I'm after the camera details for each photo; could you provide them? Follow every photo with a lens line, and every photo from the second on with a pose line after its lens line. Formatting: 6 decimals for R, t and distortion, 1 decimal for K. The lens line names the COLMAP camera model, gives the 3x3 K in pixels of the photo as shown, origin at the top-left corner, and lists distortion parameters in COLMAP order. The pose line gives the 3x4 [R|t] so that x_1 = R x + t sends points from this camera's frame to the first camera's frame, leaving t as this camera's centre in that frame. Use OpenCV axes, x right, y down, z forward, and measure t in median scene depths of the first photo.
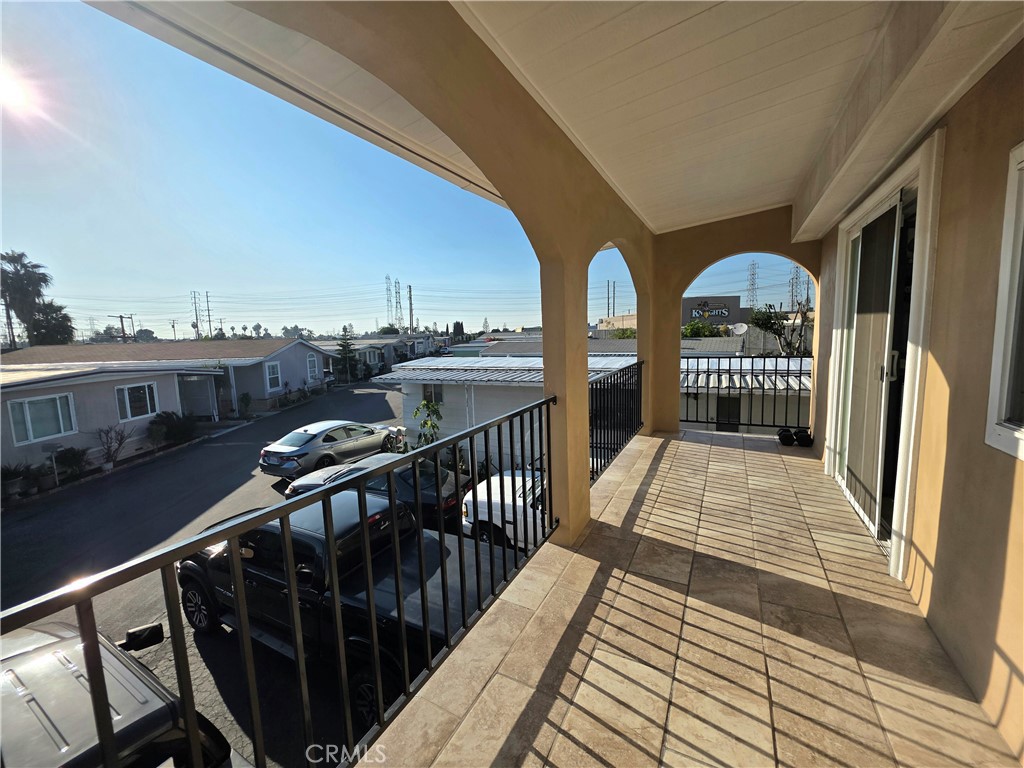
lens RADIAL K [[407.4, 0, 510.8], [0, 407.4, 381.4], [0, 0, 1]] dist [0.001028, -0.000065]
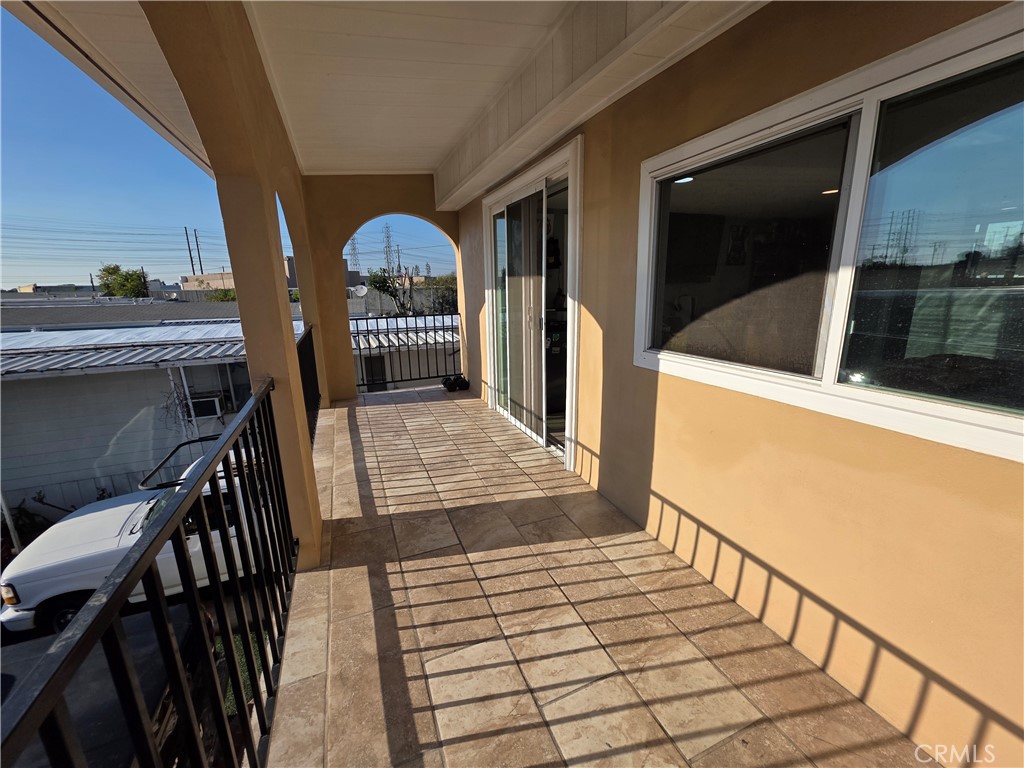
lens RADIAL K [[407.4, 0, 510.8], [0, 407.4, 381.4], [0, 0, 1]] dist [0.001028, -0.000065]
pose [[0.637800, -0.154939, 0.754457, -0.136018], [0.086649, 0.987773, 0.129603, -0.011355], [-0.765312, -0.017288, 0.643427, 0.195683]]
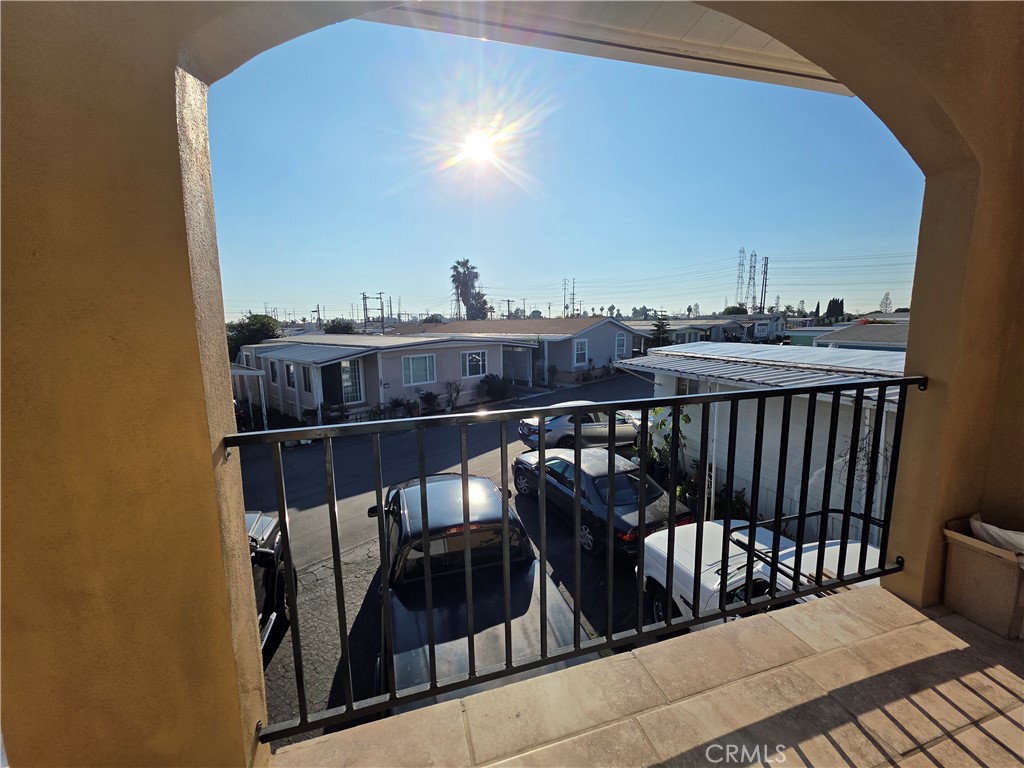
lens RADIAL K [[407.4, 0, 510.8], [0, 407.4, 381.4], [0, 0, 1]] dist [0.001028, -0.000065]
pose [[0.697171, 0.119711, -0.706839, 0.564118], [-0.086460, 0.992803, 0.082865, -0.081623], [0.711672, 0.003342, 0.702504, 0.932808]]
